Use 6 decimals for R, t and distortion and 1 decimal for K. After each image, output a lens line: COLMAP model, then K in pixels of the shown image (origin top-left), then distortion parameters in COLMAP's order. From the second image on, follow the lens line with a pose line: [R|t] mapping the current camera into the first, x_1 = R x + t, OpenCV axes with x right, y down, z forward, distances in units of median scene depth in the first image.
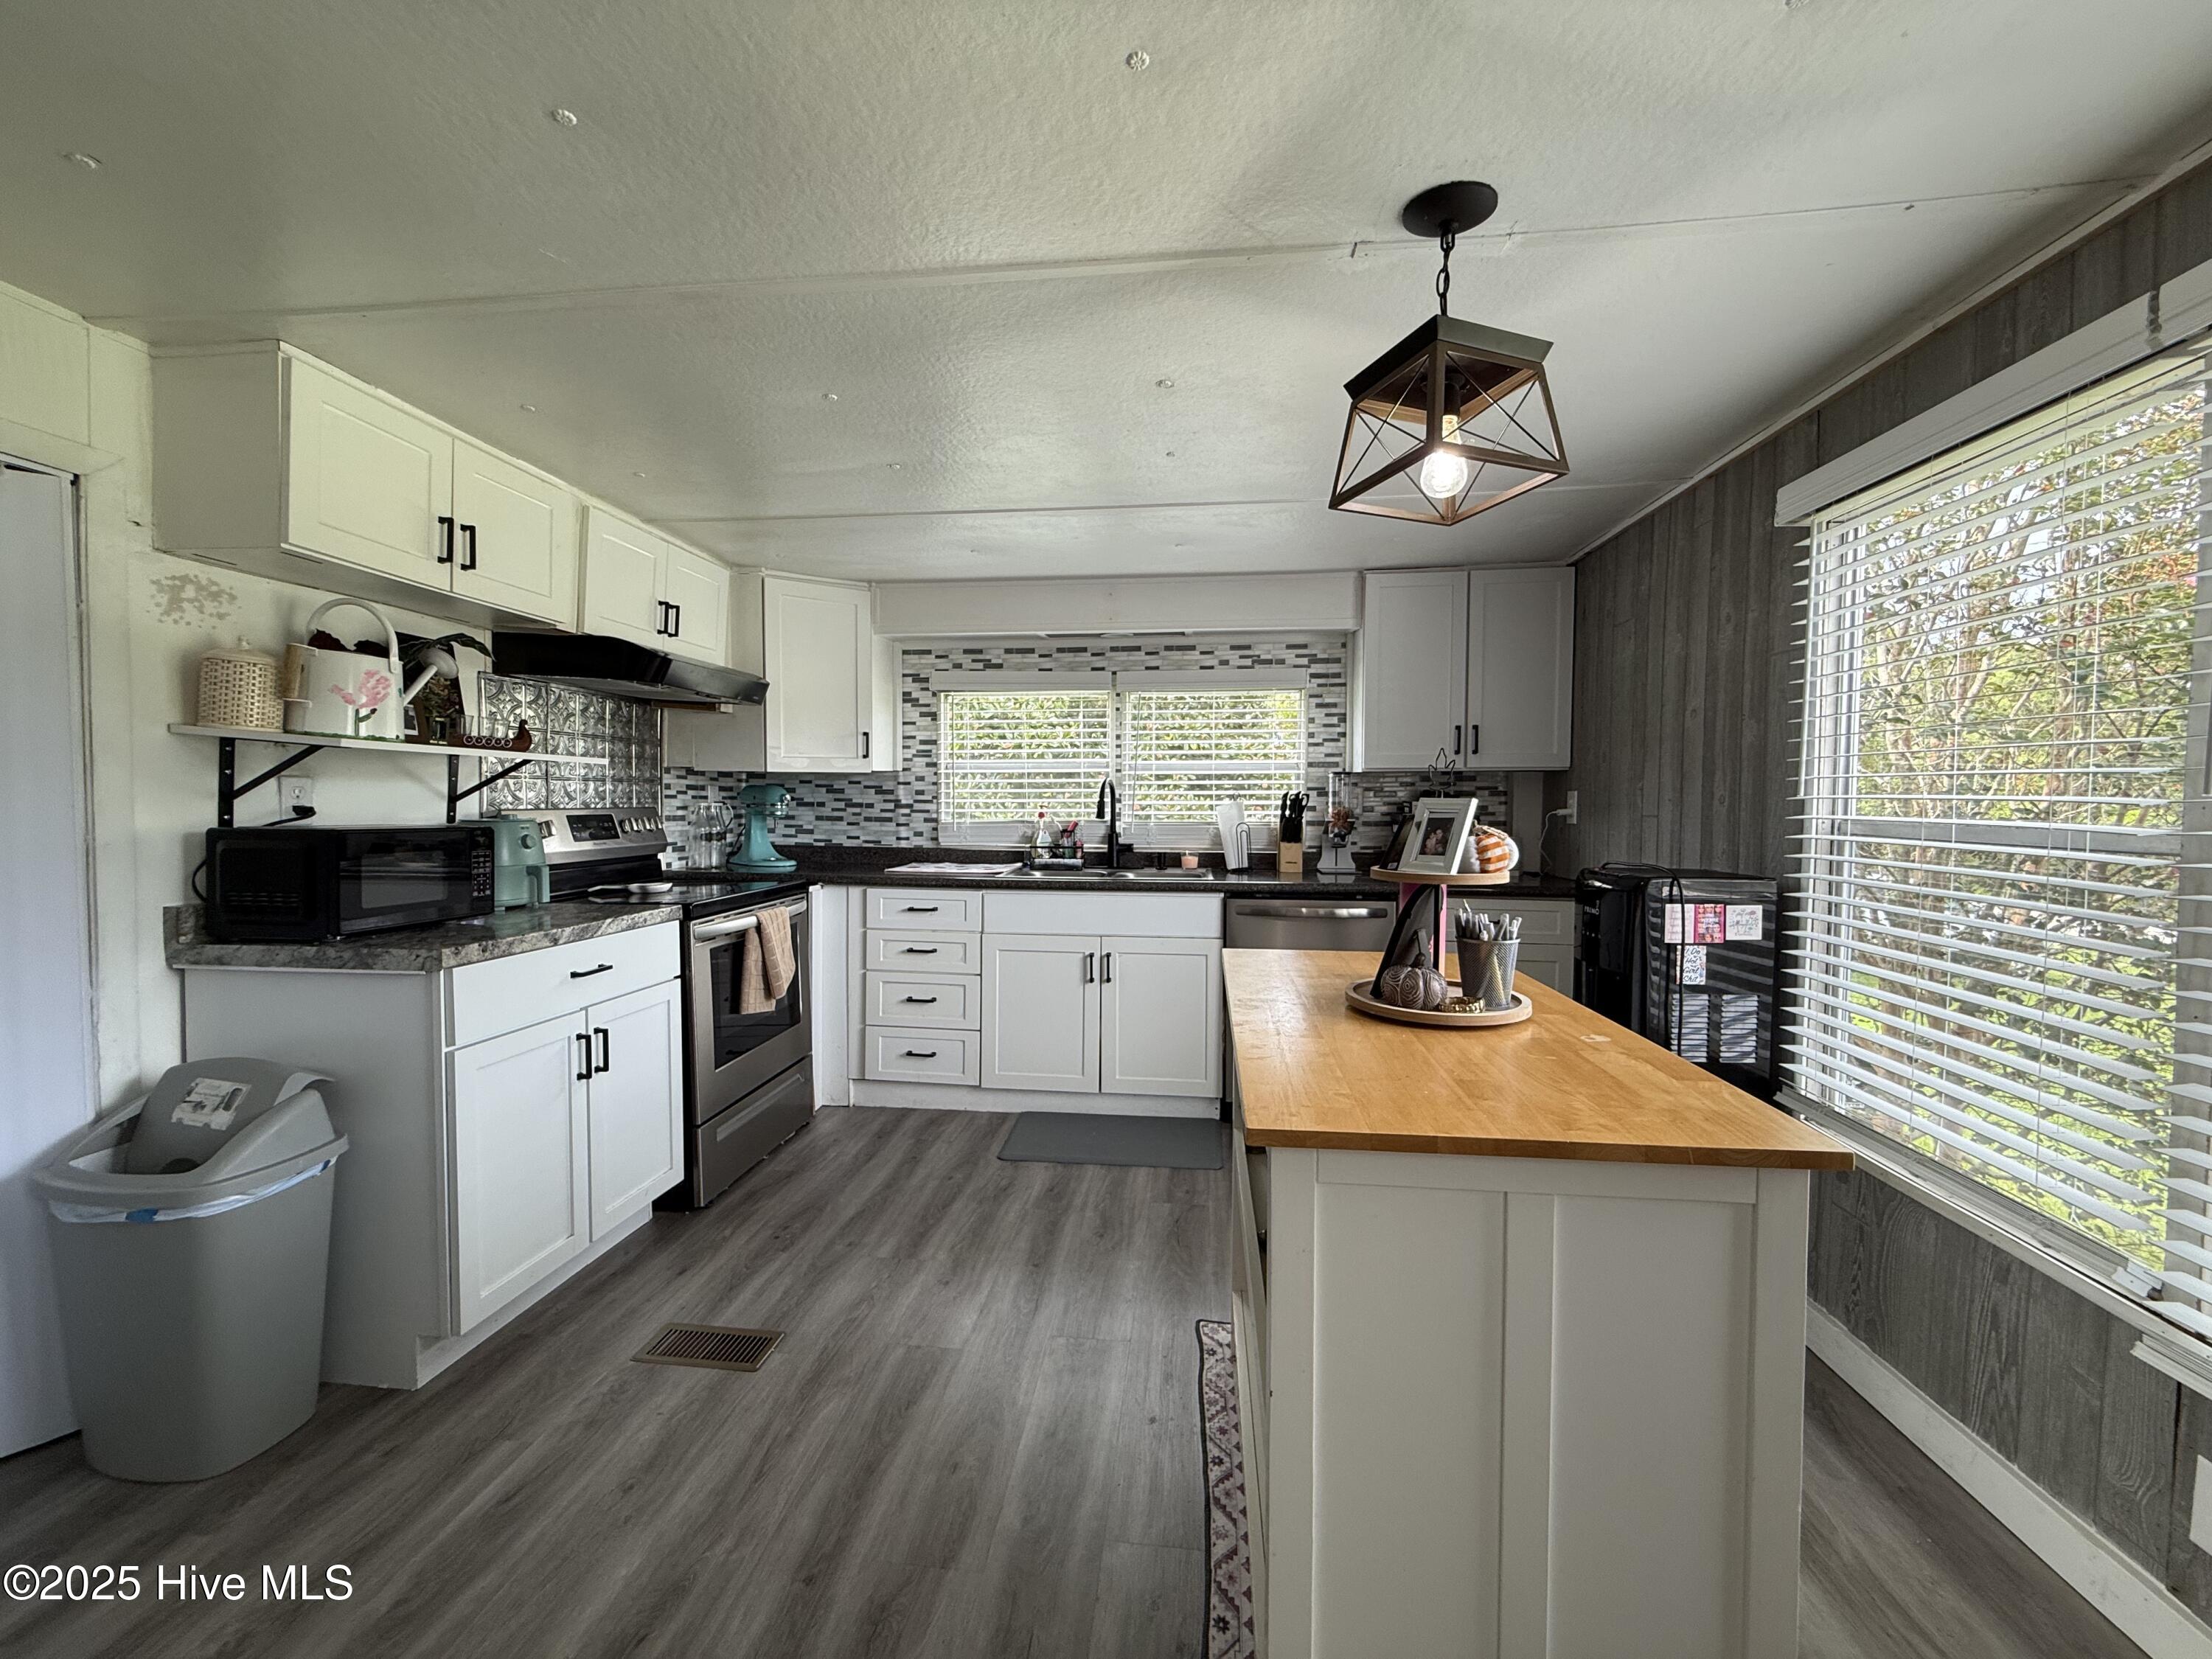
lens RADIAL K [[880.5, 0, 1097.6], [0, 880.5, 829.4], [0, 0, 1]] dist [0.001132, -0.000907]
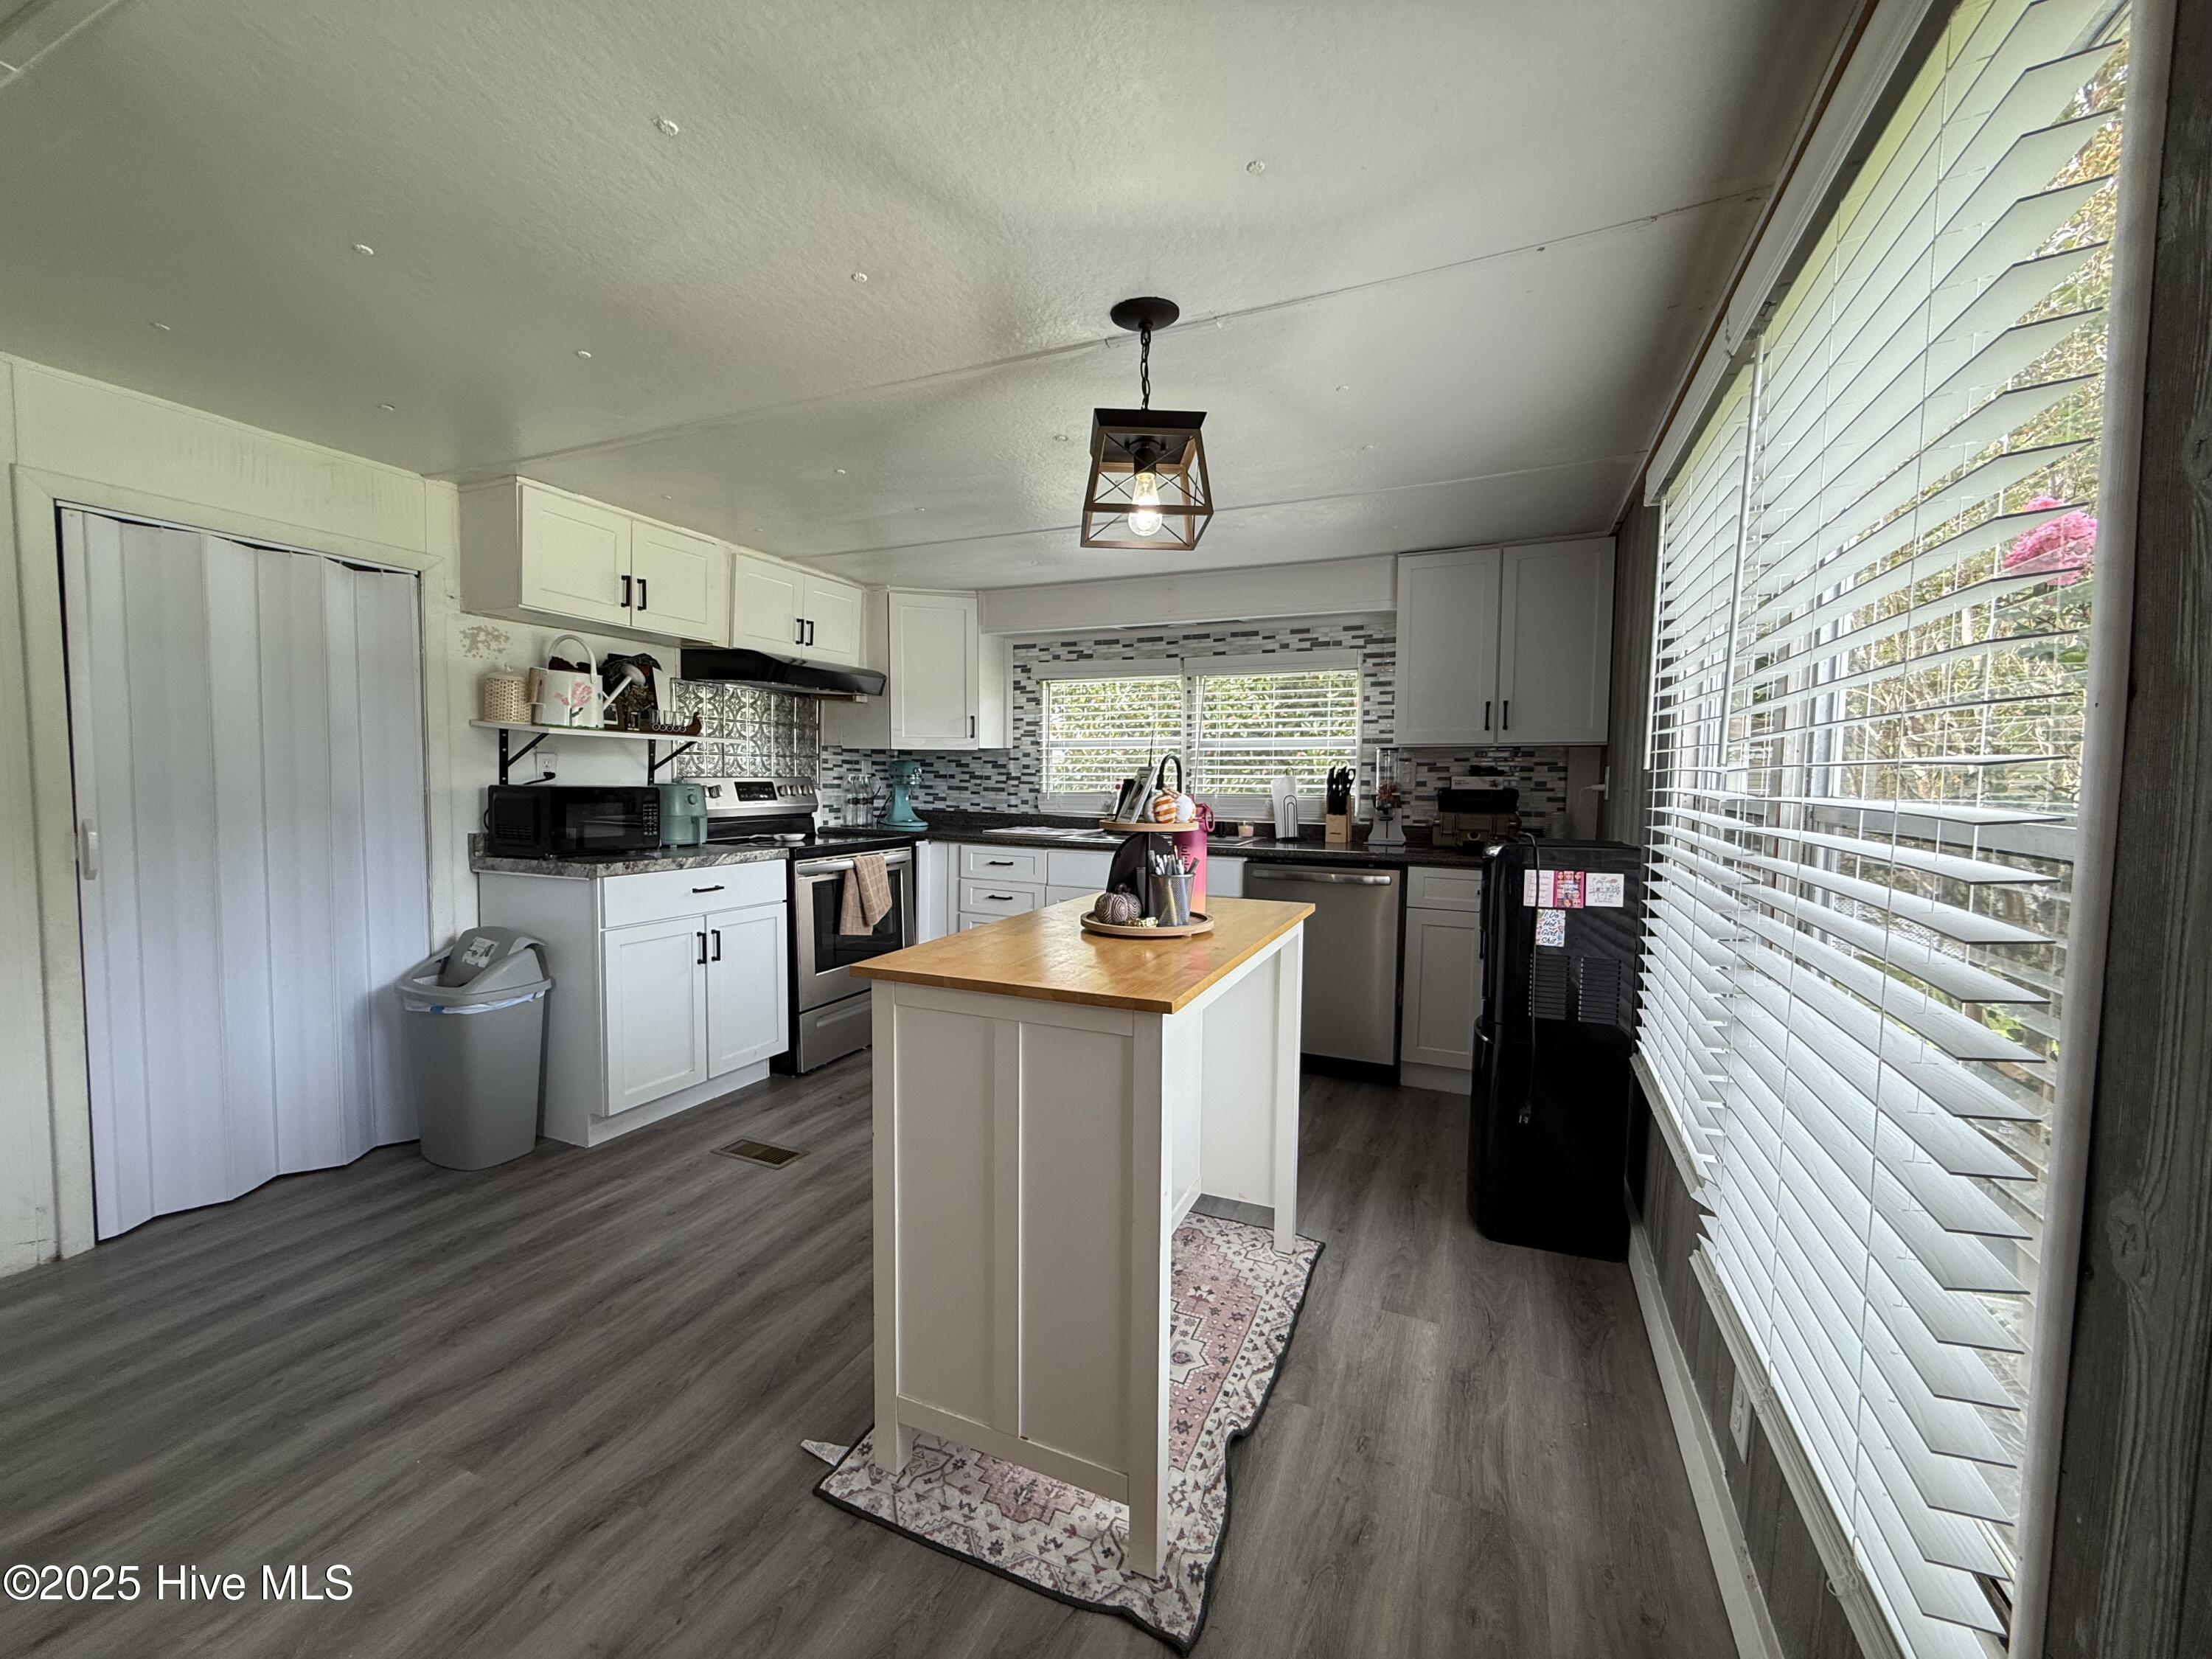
lens RADIAL K [[880.5, 0, 1098.3], [0, 880.5, 830.1], [0, 0, 1]] dist [0.001132, -0.000907]
pose [[0.954270, 0.024414, -0.297948, 0.380043], [-0.016837, 0.999467, 0.027973, 0.012487], [0.298472, -0.021677, 0.954172, -0.144244]]
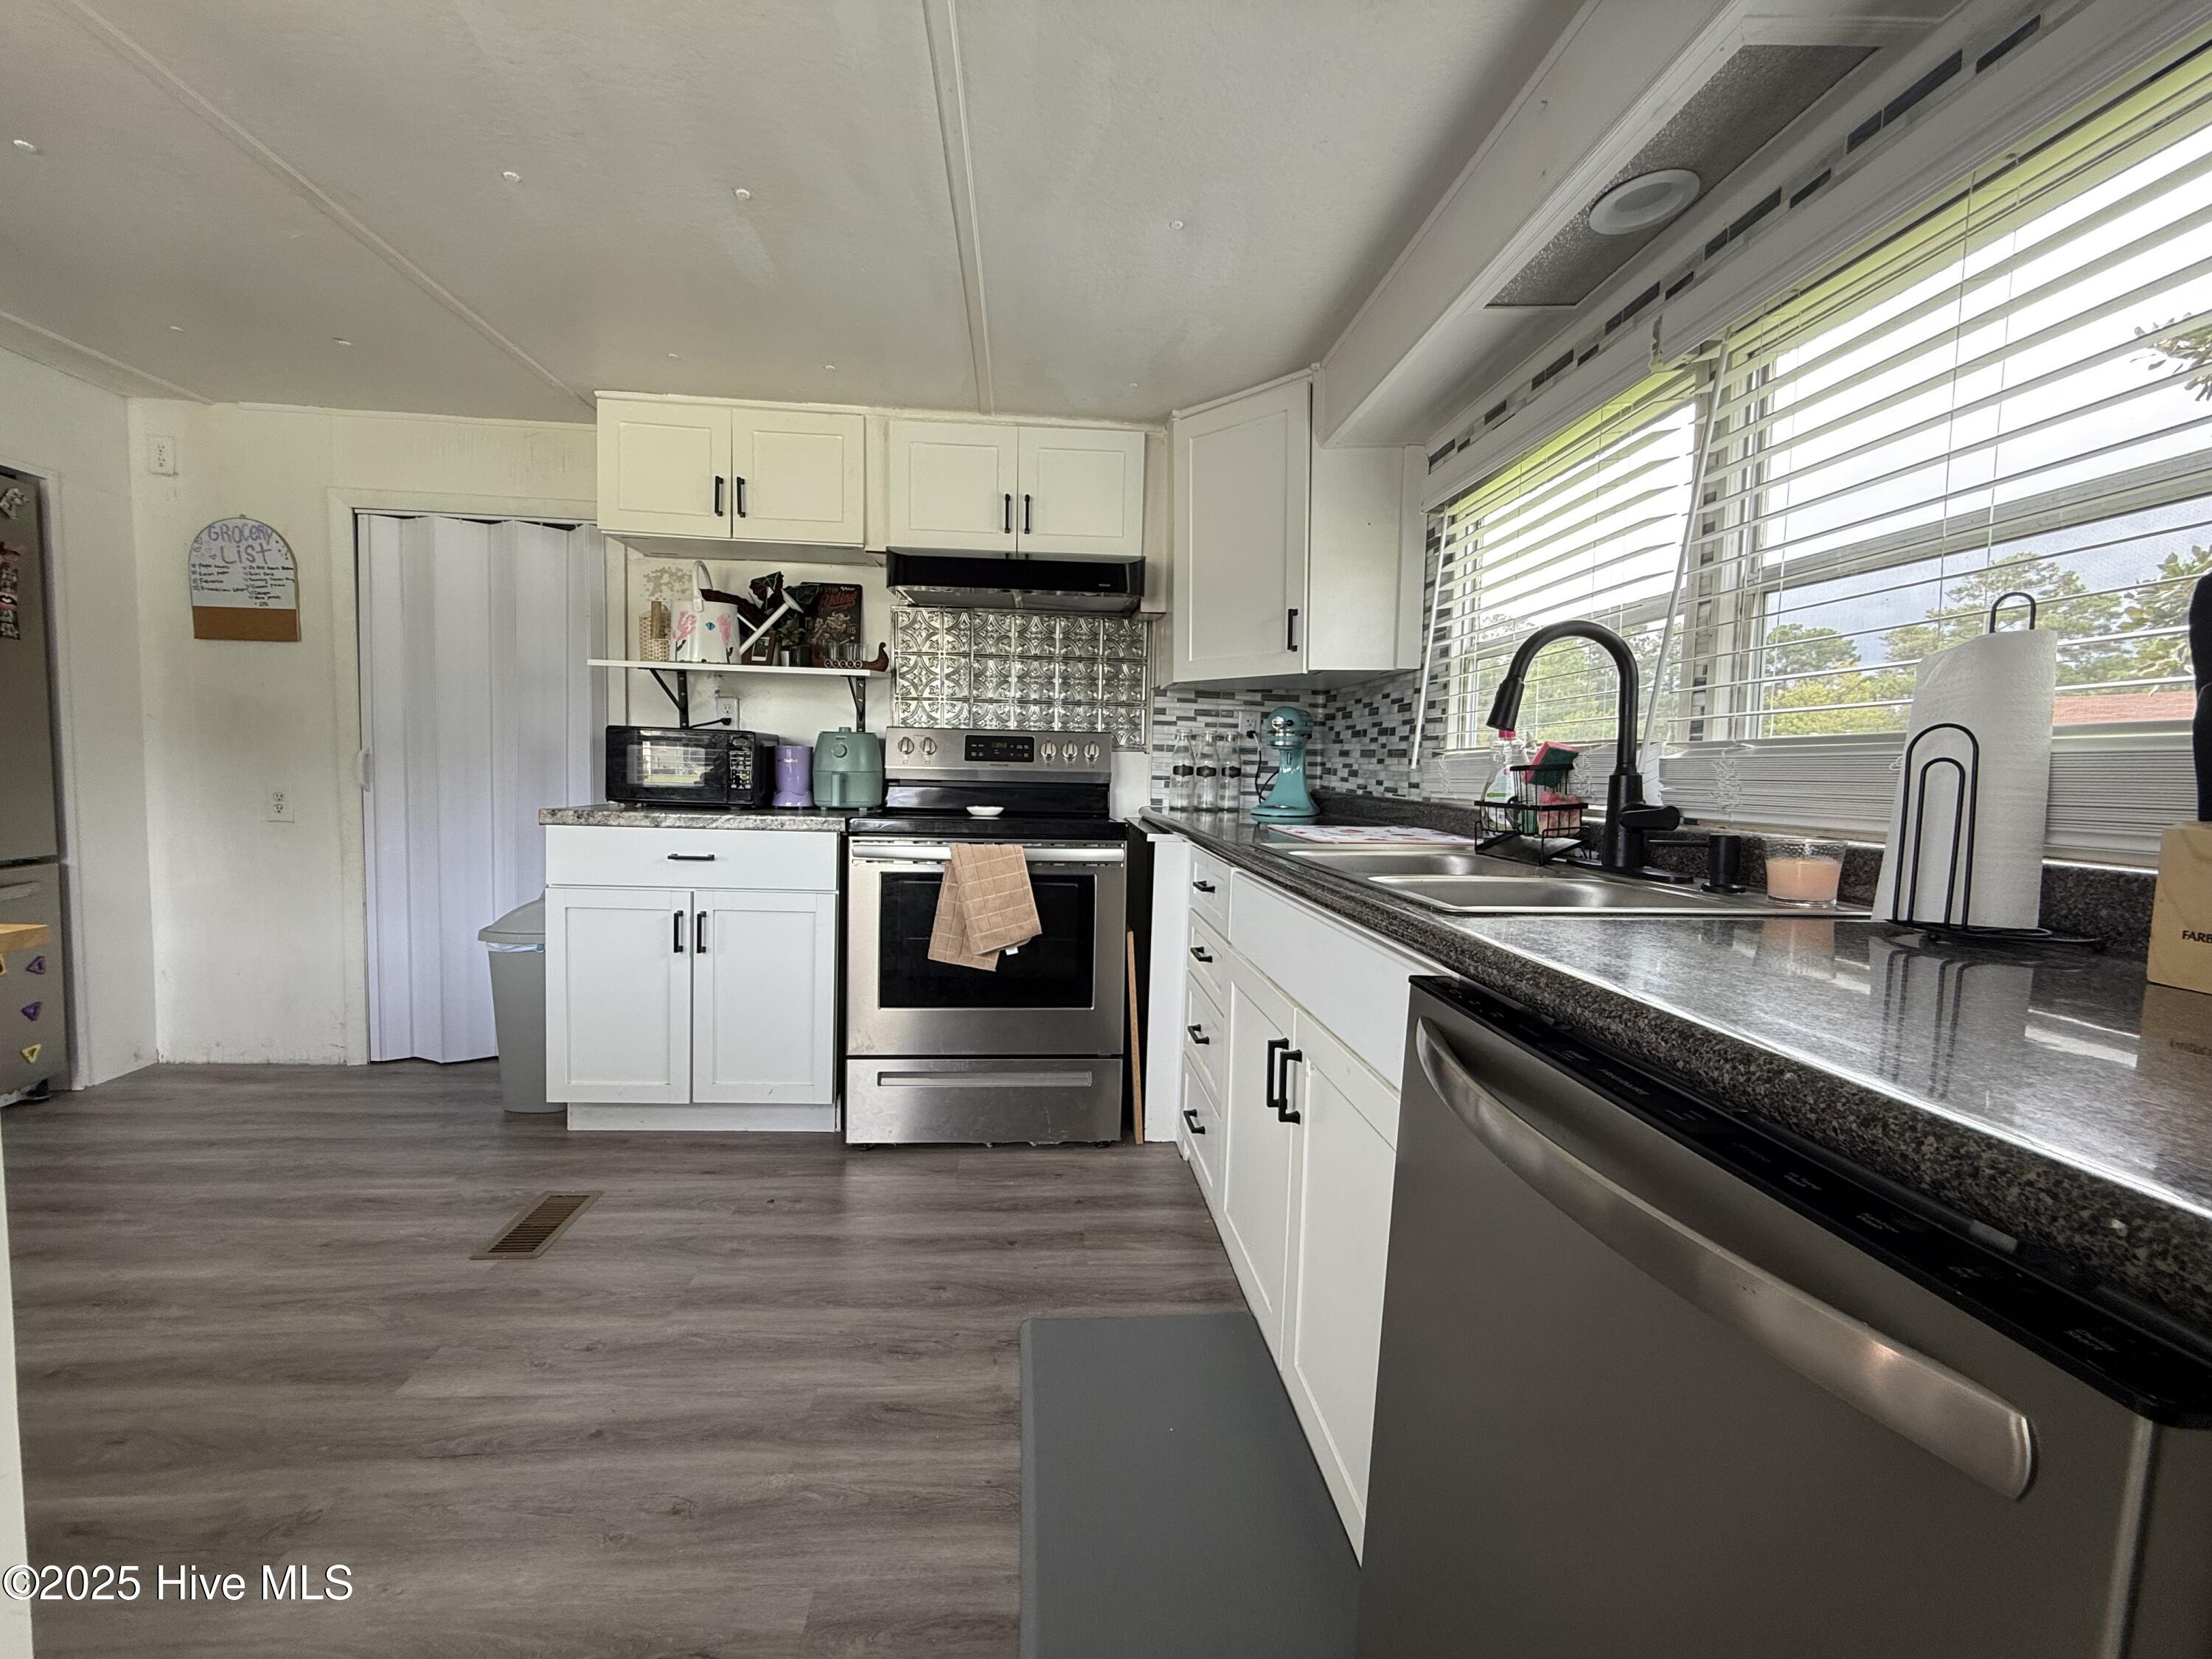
lens RADIAL K [[880.5, 0, 1106.4], [0, 880.5, 828.0], [0, 0, 1]] dist [0.001132, -0.000907]
pose [[0.195790, 0.068738, -0.978234, 0.501284], [-0.057951, 0.996608, 0.058430, 0.025824], [0.978932, 0.045250, 0.199109, 1.082358]]
